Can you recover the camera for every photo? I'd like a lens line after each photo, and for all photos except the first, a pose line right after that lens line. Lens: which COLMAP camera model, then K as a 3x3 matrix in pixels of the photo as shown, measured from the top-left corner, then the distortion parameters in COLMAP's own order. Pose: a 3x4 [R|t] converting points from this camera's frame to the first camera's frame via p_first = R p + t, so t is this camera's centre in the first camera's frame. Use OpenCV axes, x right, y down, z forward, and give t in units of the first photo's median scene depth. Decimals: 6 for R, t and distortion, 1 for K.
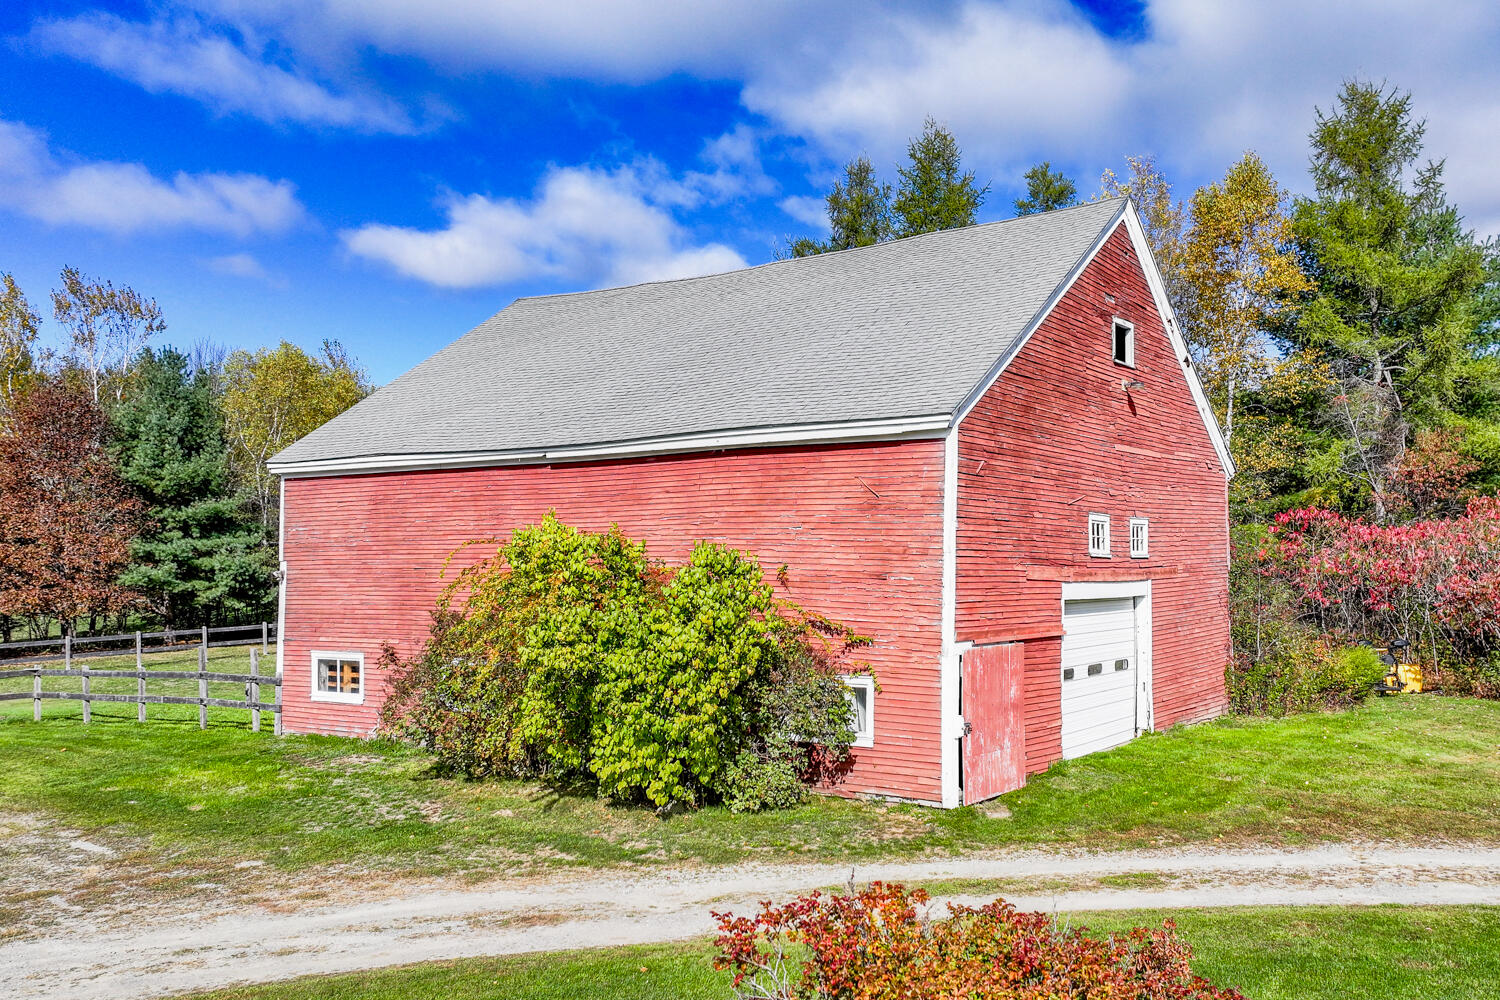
lens RADIAL K [[1205.1, 0, 819.9], [0, 1205.1, 546.2], [0, 0, 1]] dist [0.014338, 0.008518]
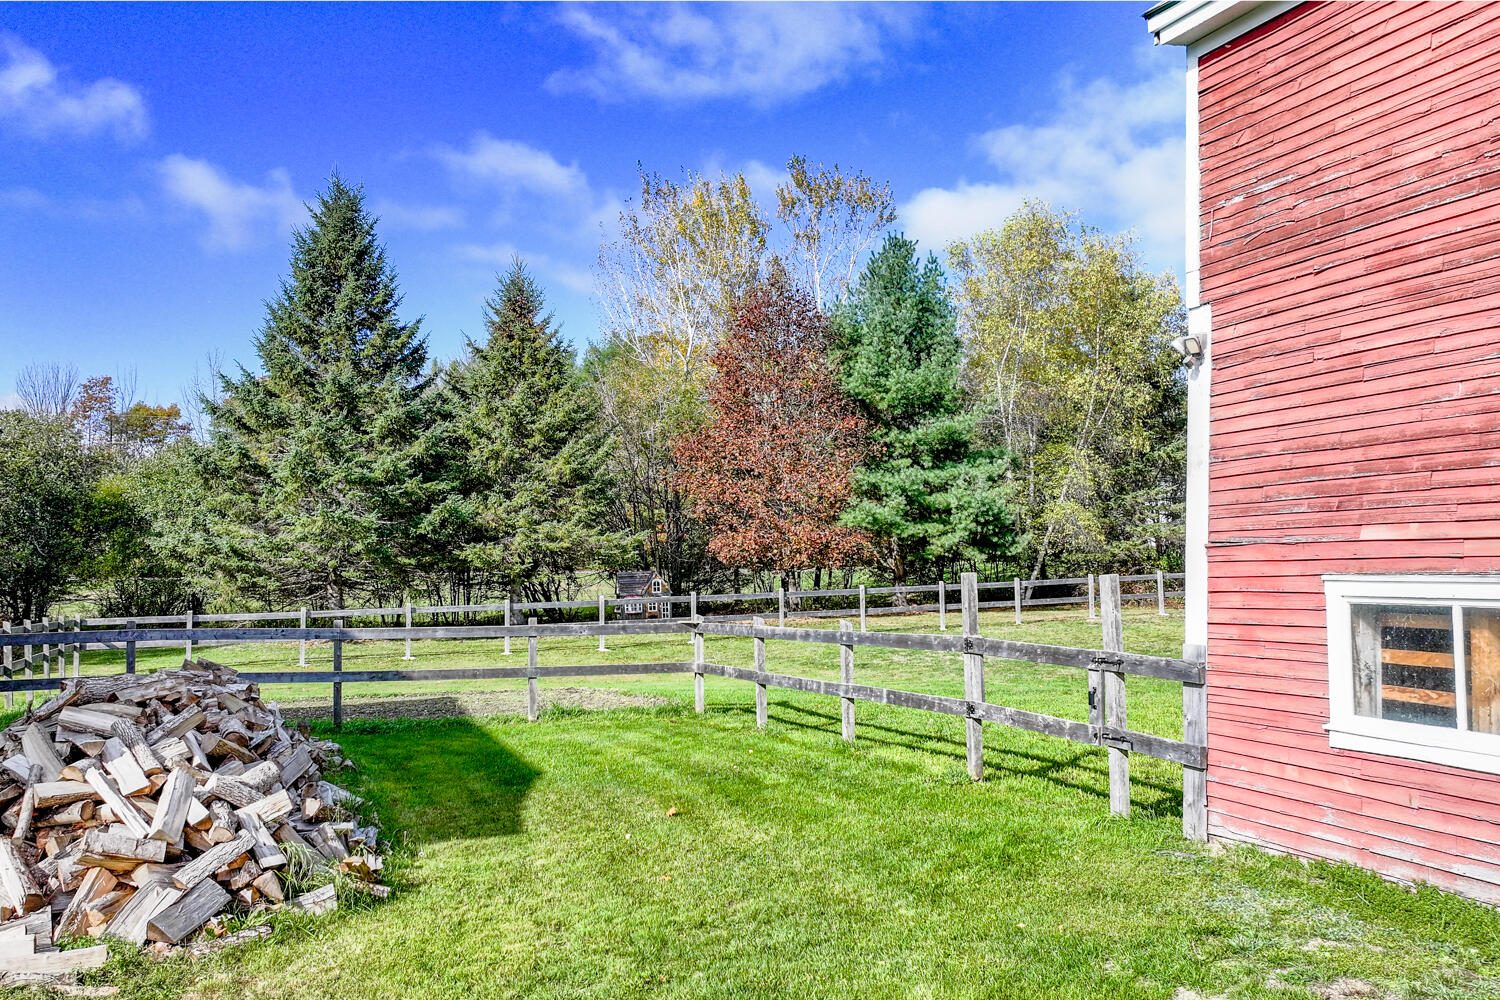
lens RADIAL K [[1205.1, 0, 750.3], [0, 1205.1, 498.6], [0, 0, 1]] dist [0.014338, 0.008518]
pose [[0.816879, -0.025665, -0.576238, -0.175320], [0.009189, 0.999462, -0.031489, 0.036485], [0.576736, 0.020428, 0.816675, 0.326770]]
